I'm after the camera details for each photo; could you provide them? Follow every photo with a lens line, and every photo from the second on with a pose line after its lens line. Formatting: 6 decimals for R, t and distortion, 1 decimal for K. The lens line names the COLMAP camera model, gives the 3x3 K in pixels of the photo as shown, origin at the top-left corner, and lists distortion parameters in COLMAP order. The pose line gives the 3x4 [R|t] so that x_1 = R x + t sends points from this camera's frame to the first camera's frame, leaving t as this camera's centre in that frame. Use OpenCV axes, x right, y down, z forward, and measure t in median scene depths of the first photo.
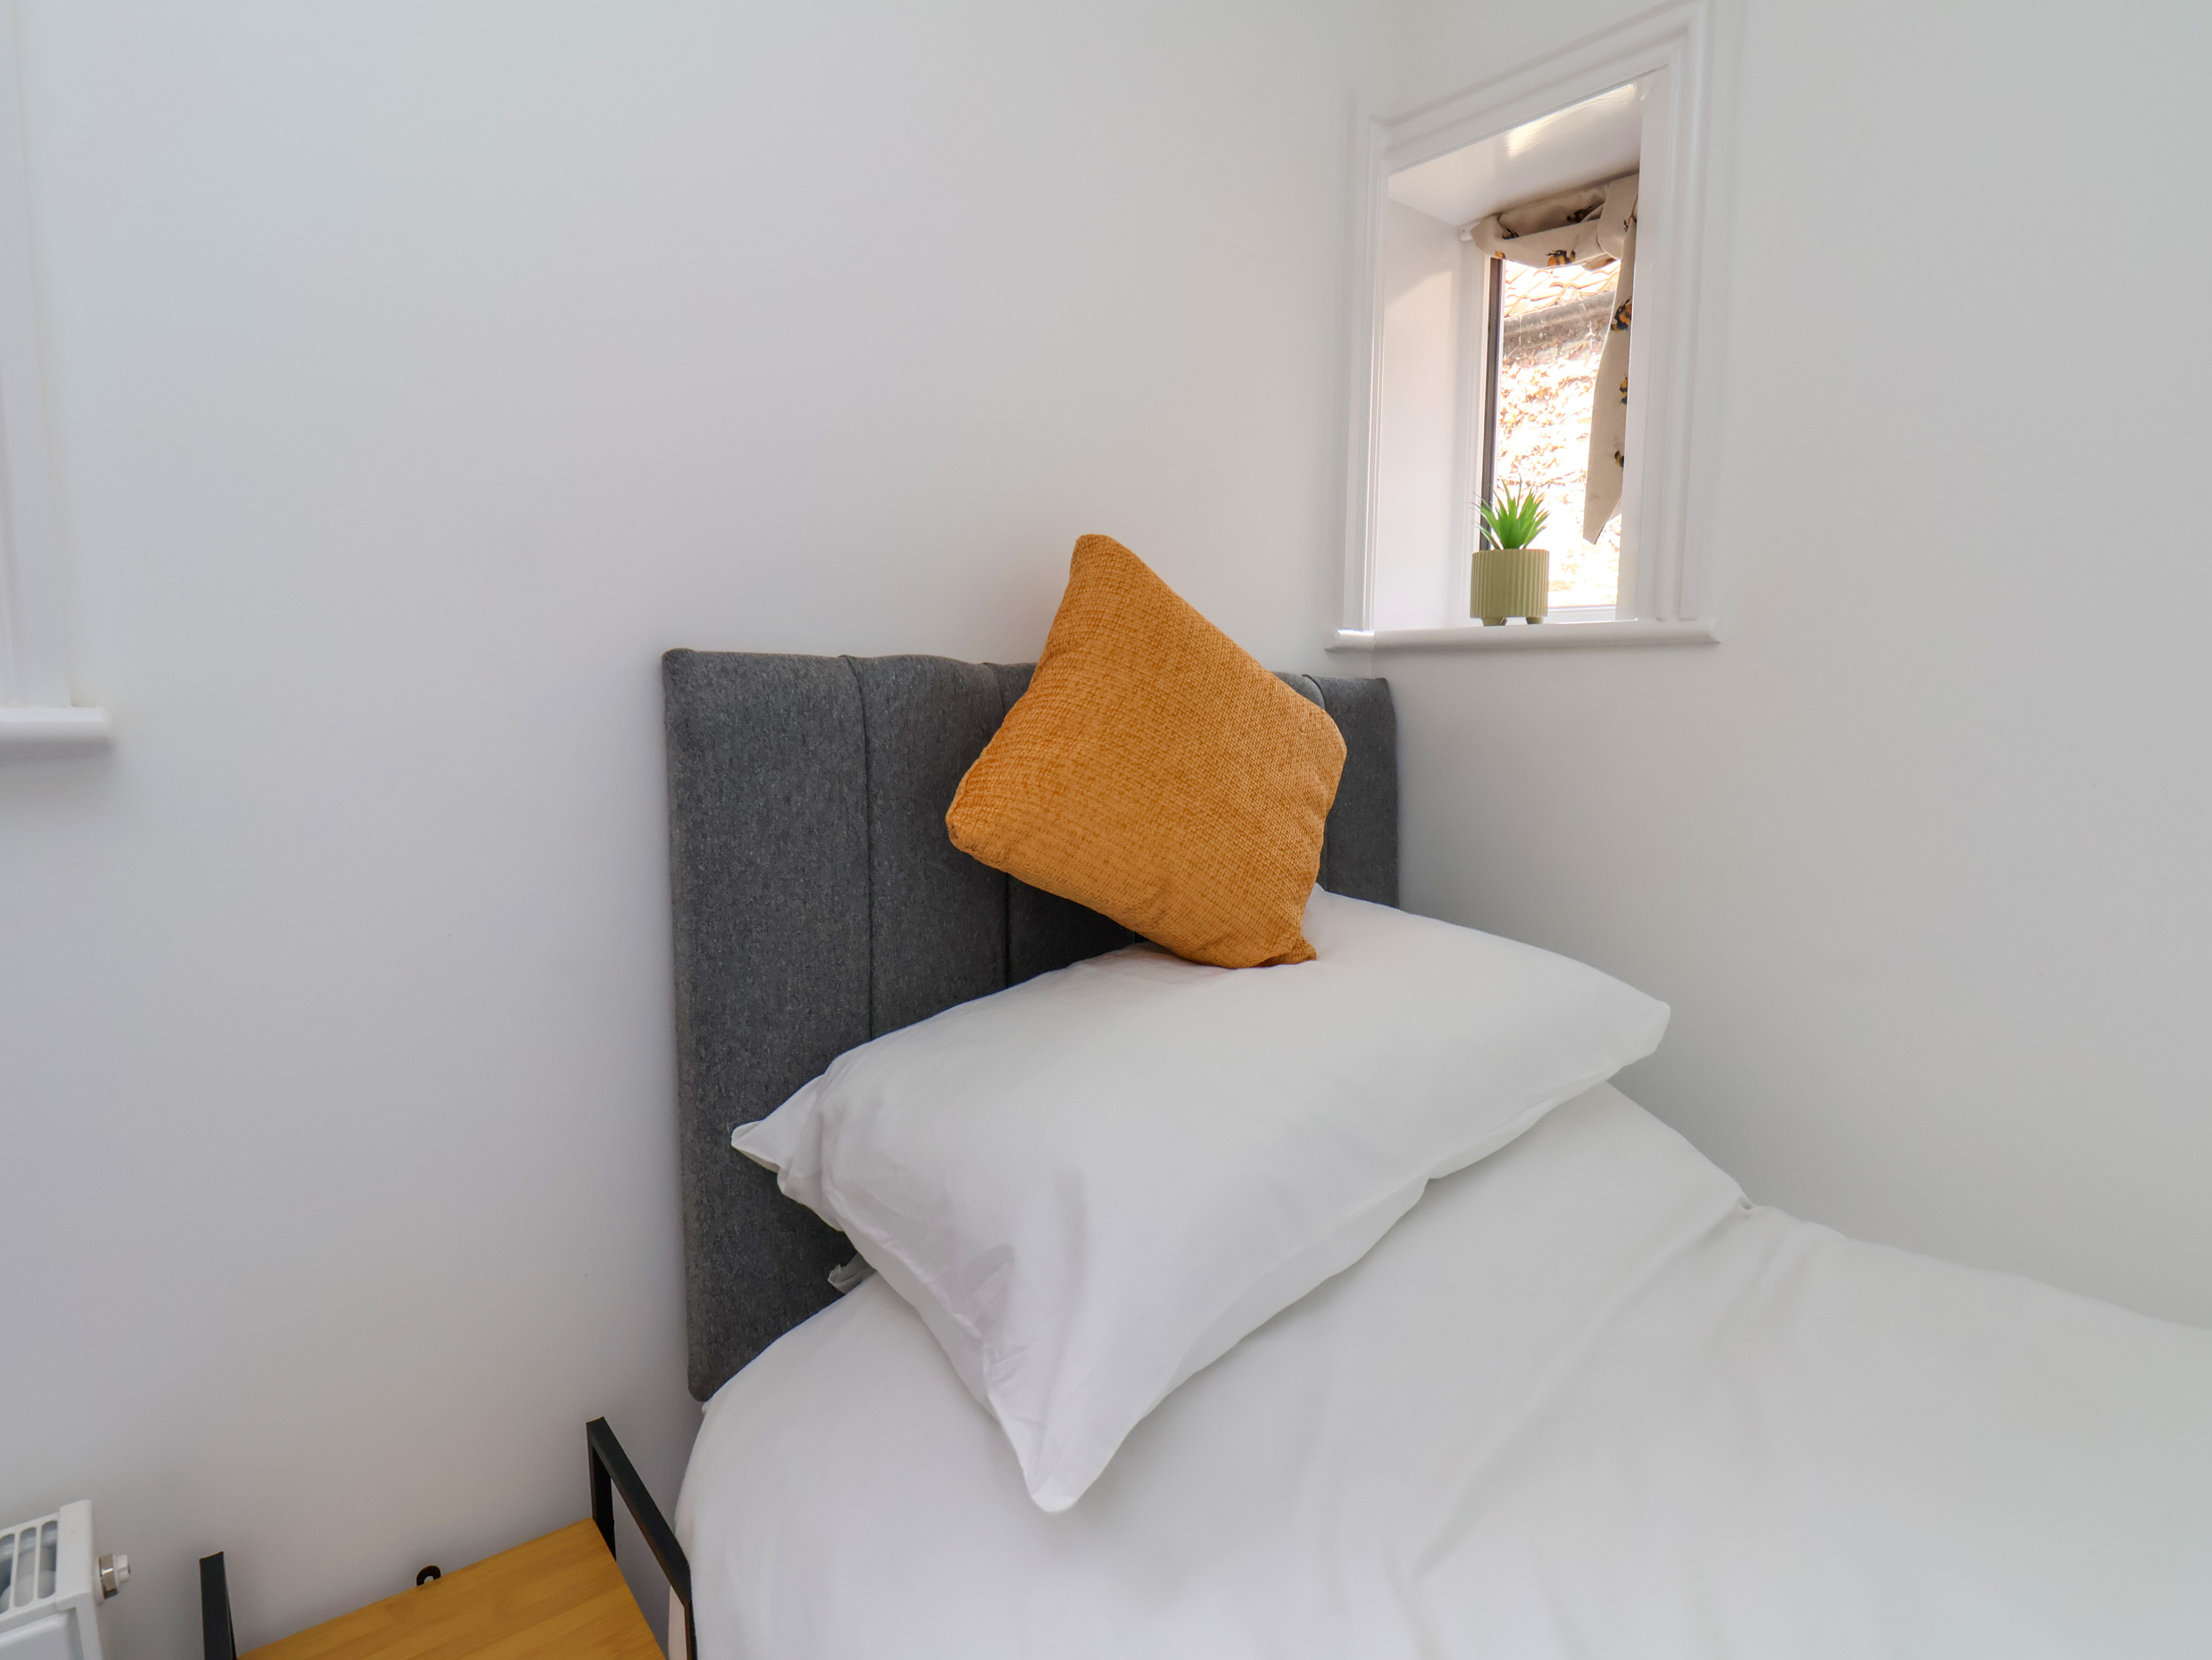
lens RADIAL K [[1168.0, 0, 1106.4], [0, 1168.0, 825.3], [0, 0, 1]] dist [-0.011111, -0.006858]
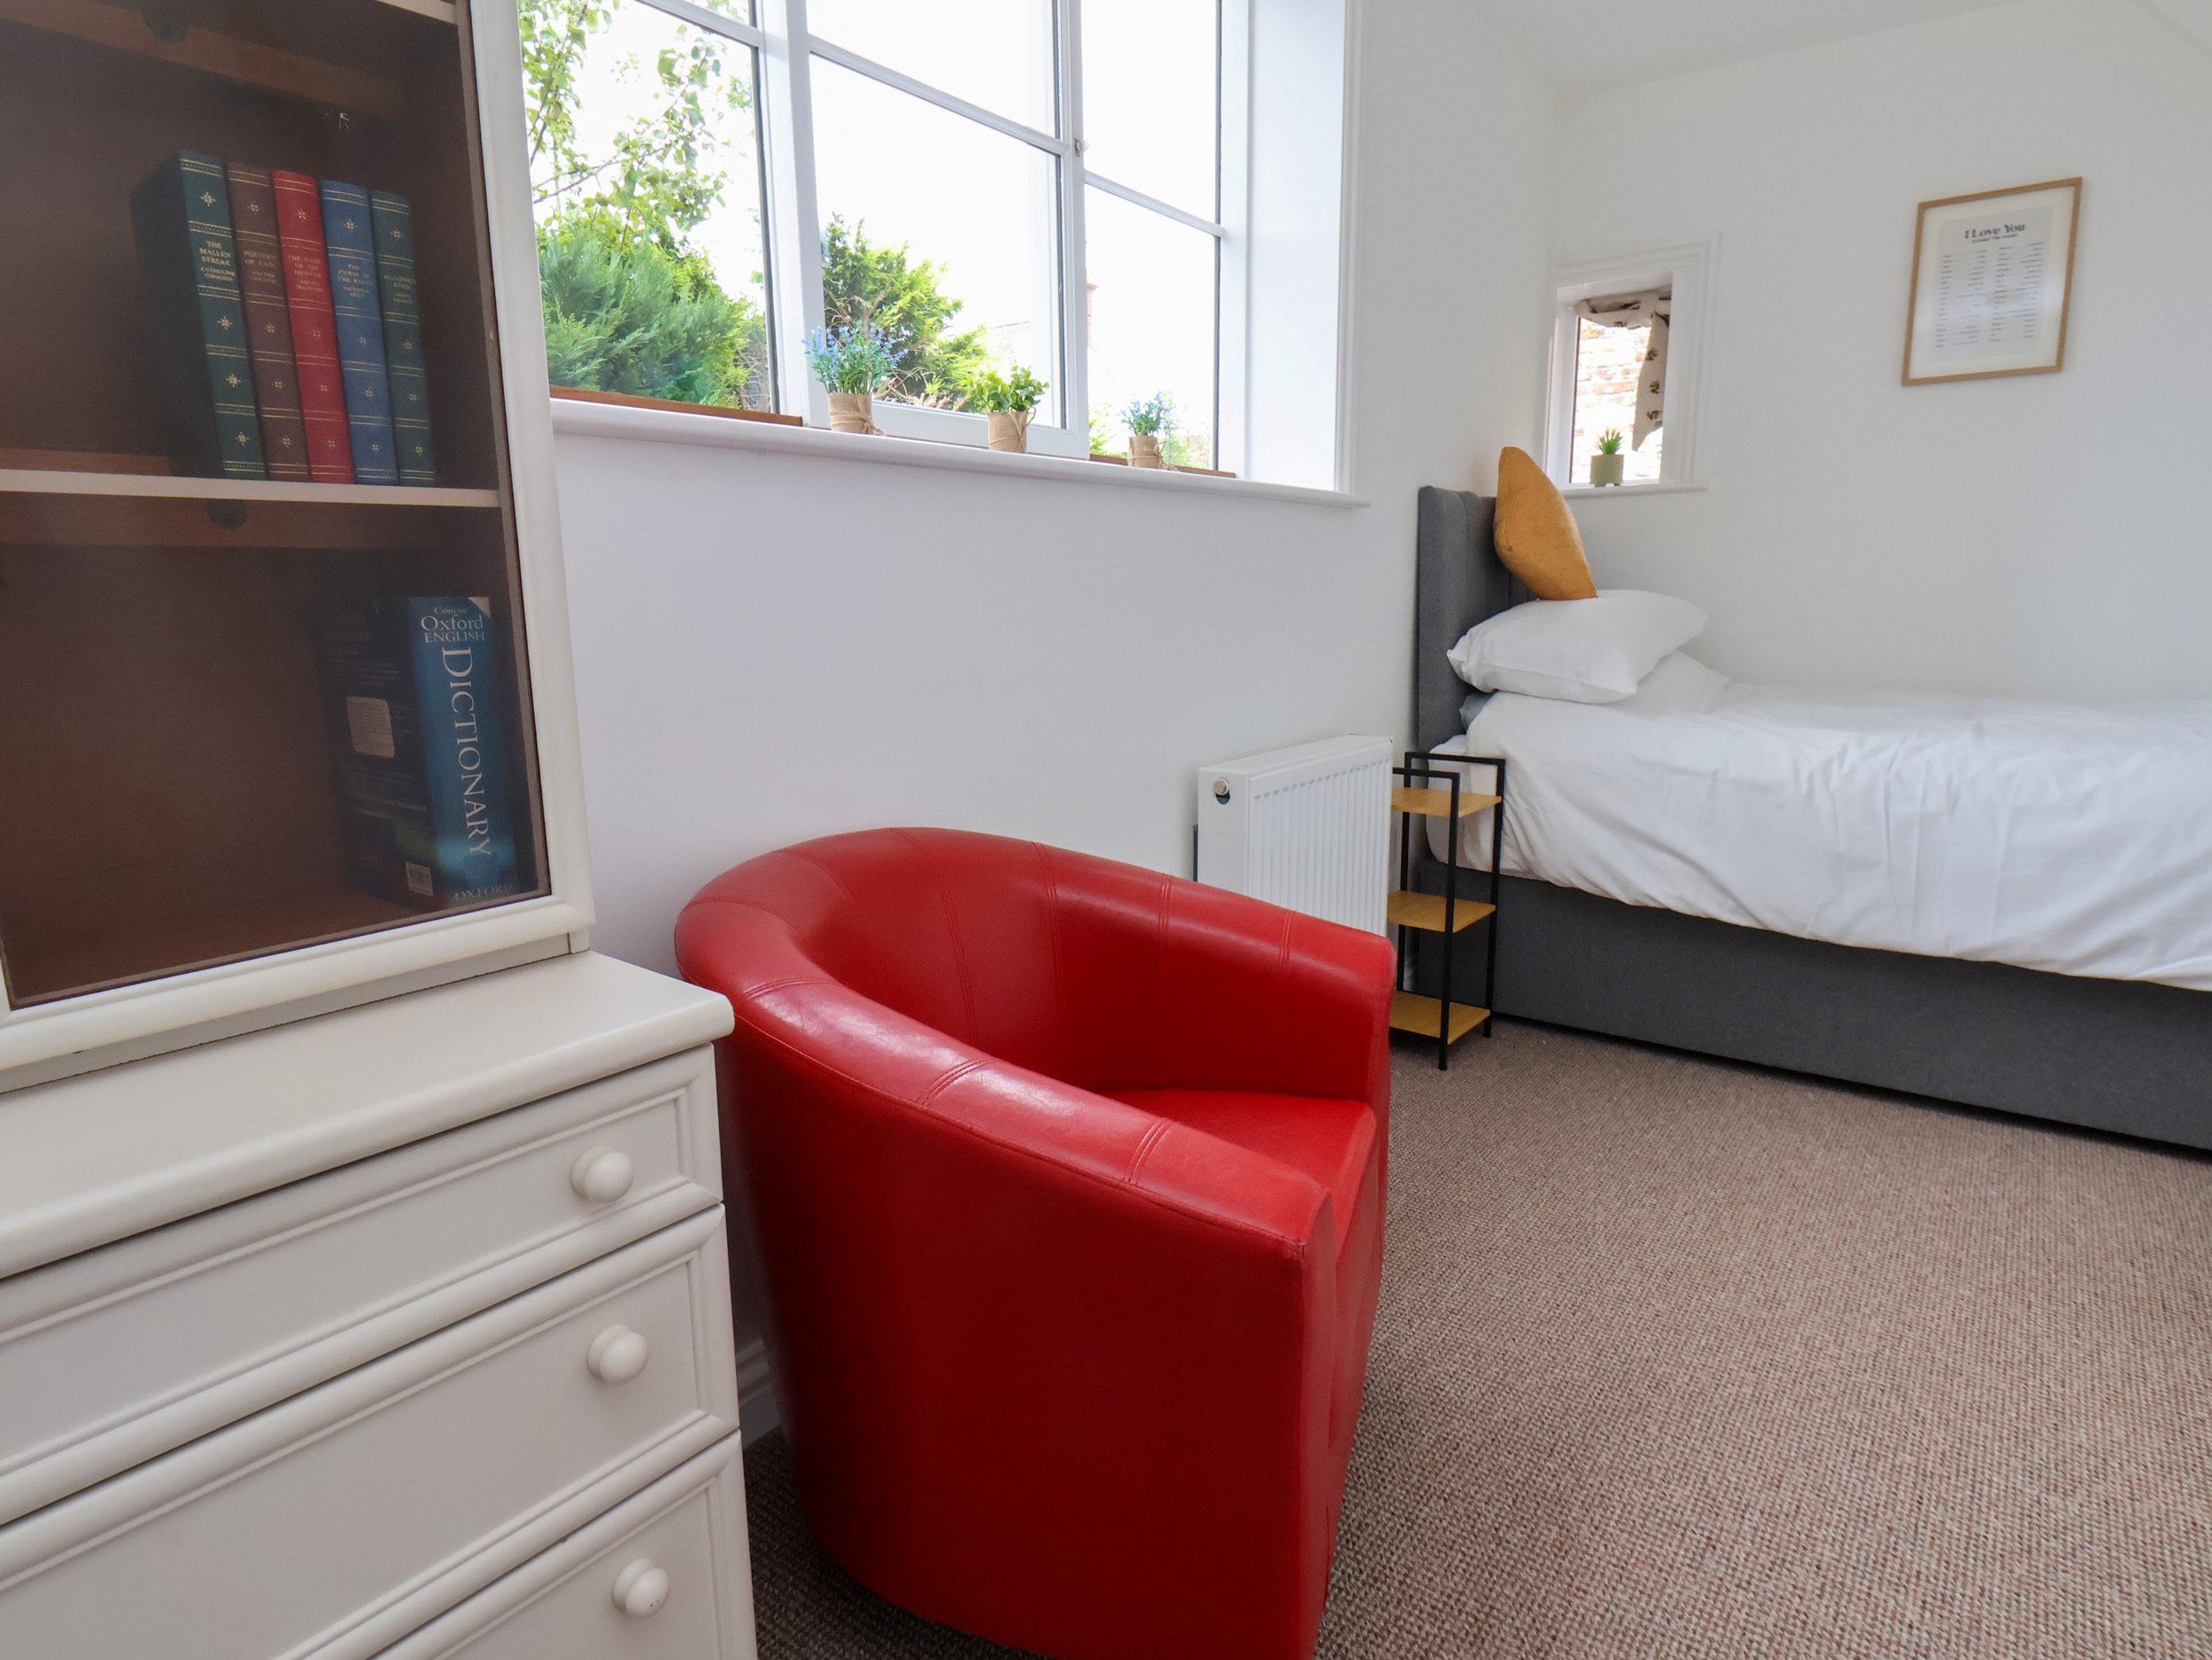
lens RADIAL K [[1168.0, 0, 1105.4], [0, 1168.0, 829.5], [0, 0, 1]] dist [-0.011111, -0.006858]
pose [[0.975934, -0.063186, 0.208709, -1.204722], [0.046545, 0.995403, 0.083710, 0.280430], [-0.213039, -0.071981, 0.974389, -1.154077]]
